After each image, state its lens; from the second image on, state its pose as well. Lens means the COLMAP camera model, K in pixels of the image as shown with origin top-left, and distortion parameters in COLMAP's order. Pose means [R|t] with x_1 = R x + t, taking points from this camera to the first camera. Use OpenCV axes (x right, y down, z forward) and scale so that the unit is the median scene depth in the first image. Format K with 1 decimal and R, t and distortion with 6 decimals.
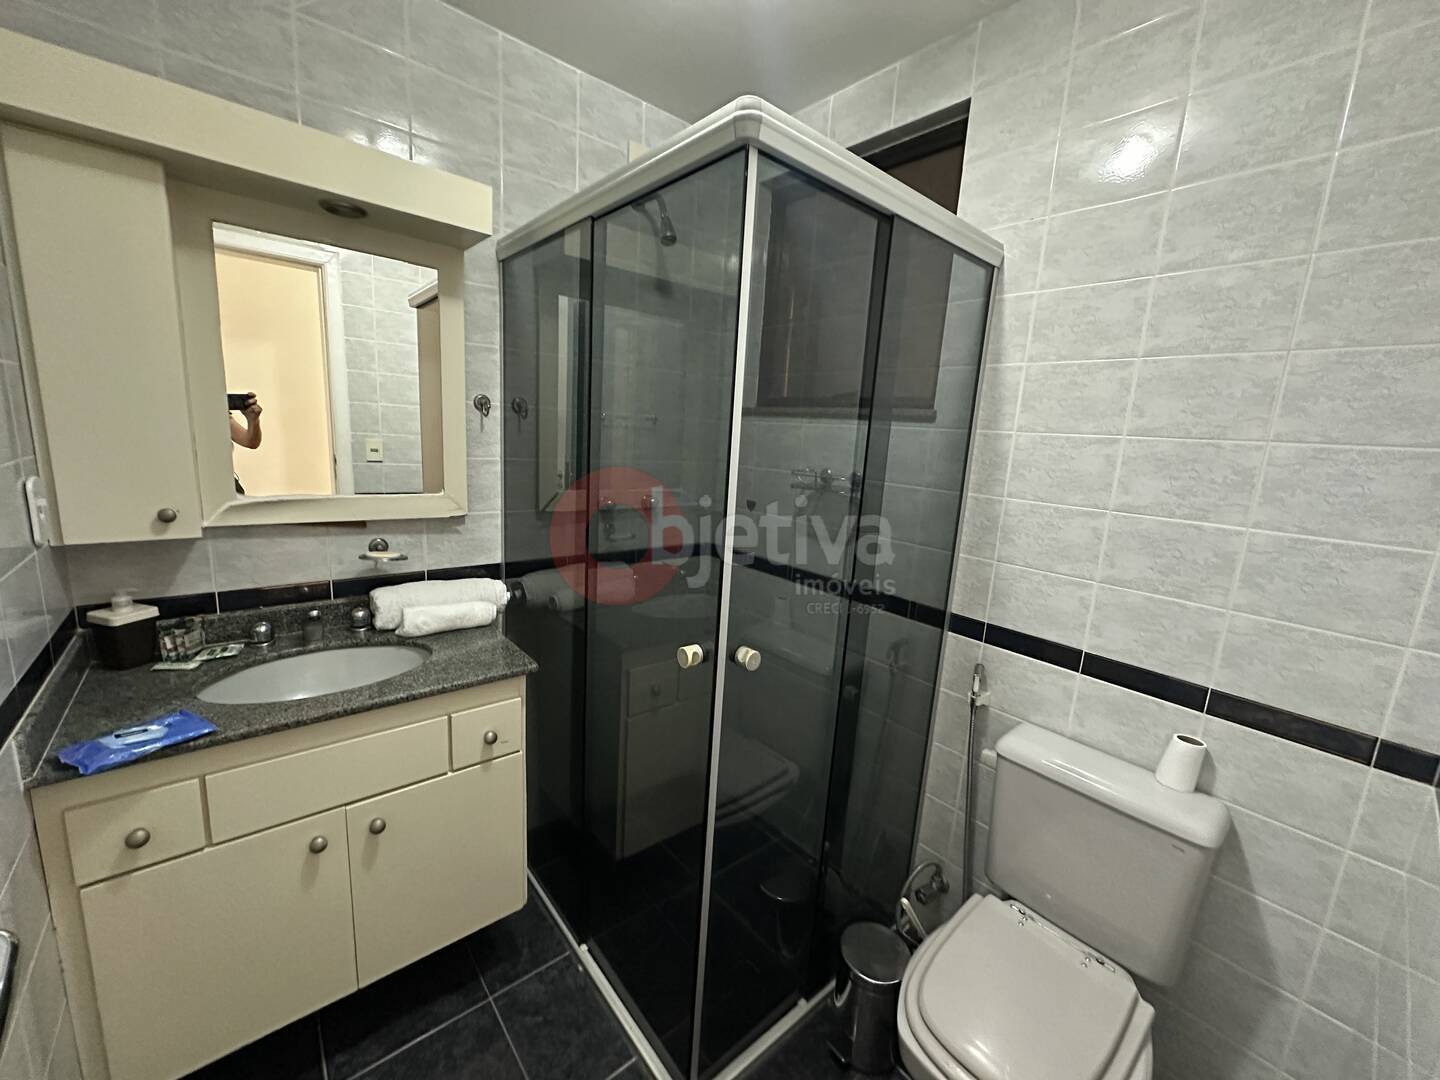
lens RADIAL K [[576.5, 0, 721.8], [0, 576.5, 541.2], [0, 0, 1]] dist [-0.002944, 0.000272]
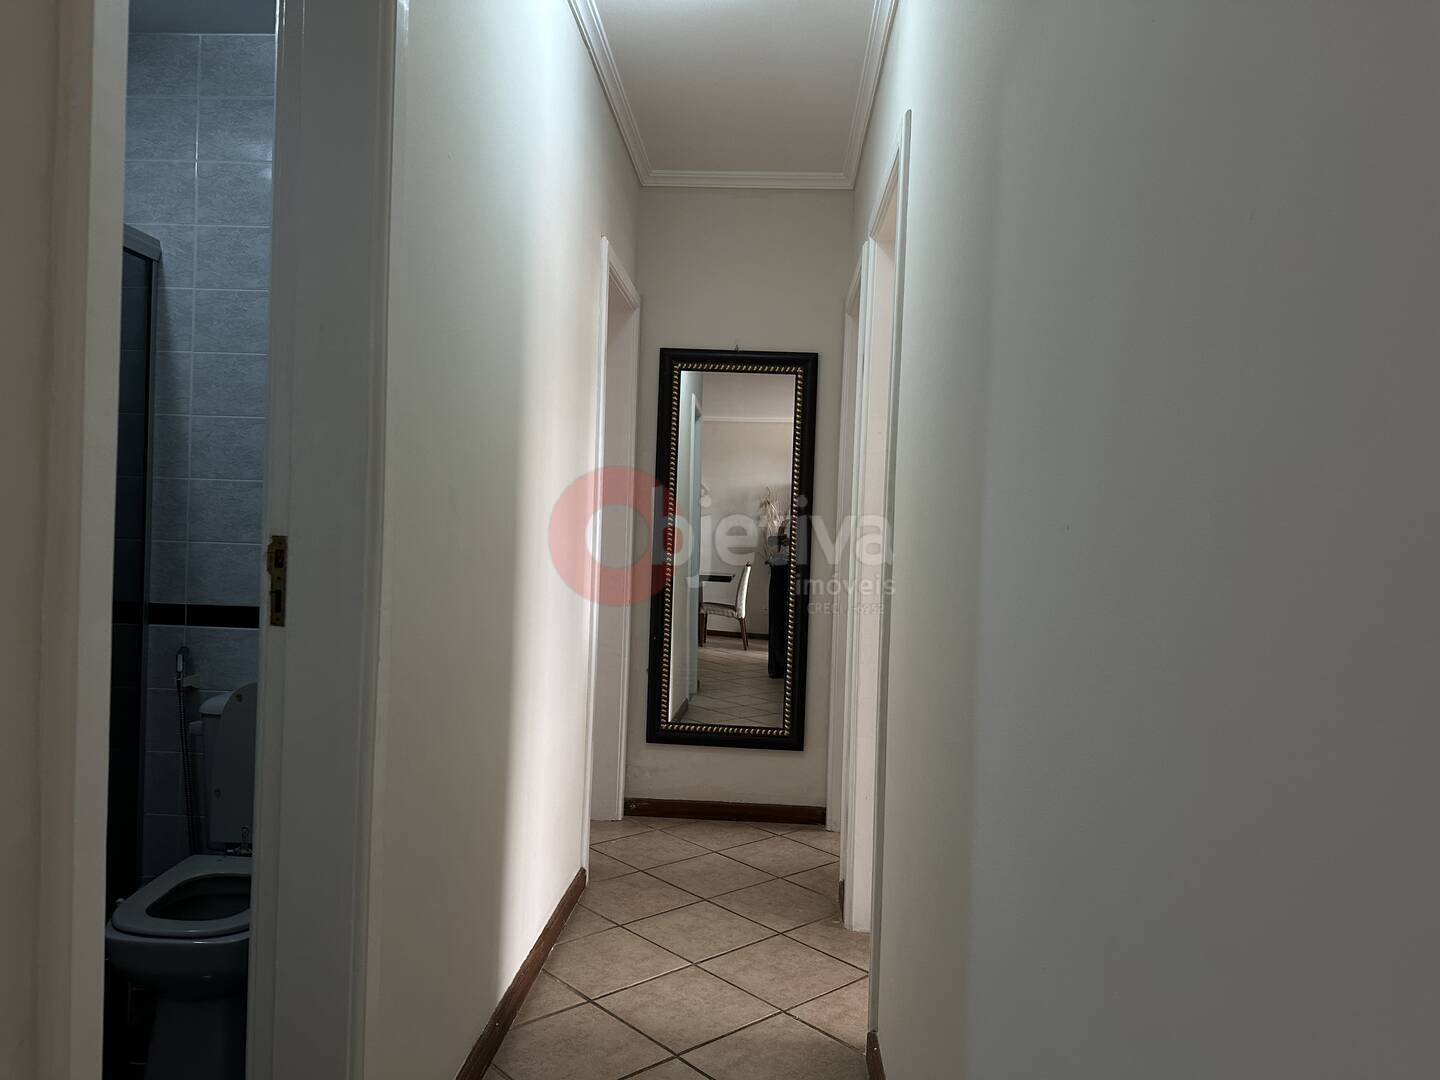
lens RADIAL K [[1029.6, 0, 720.7], [0, 1029.6, 541.7], [0, 0, 1]] dist [0.014586, 0.003509]
pose [[0.680704, -0.045283, 0.731158, -0.220382], [0.144966, 0.986676, -0.073854, 0.314116], [-0.718072, 0.156266, 0.678199, -0.925282]]
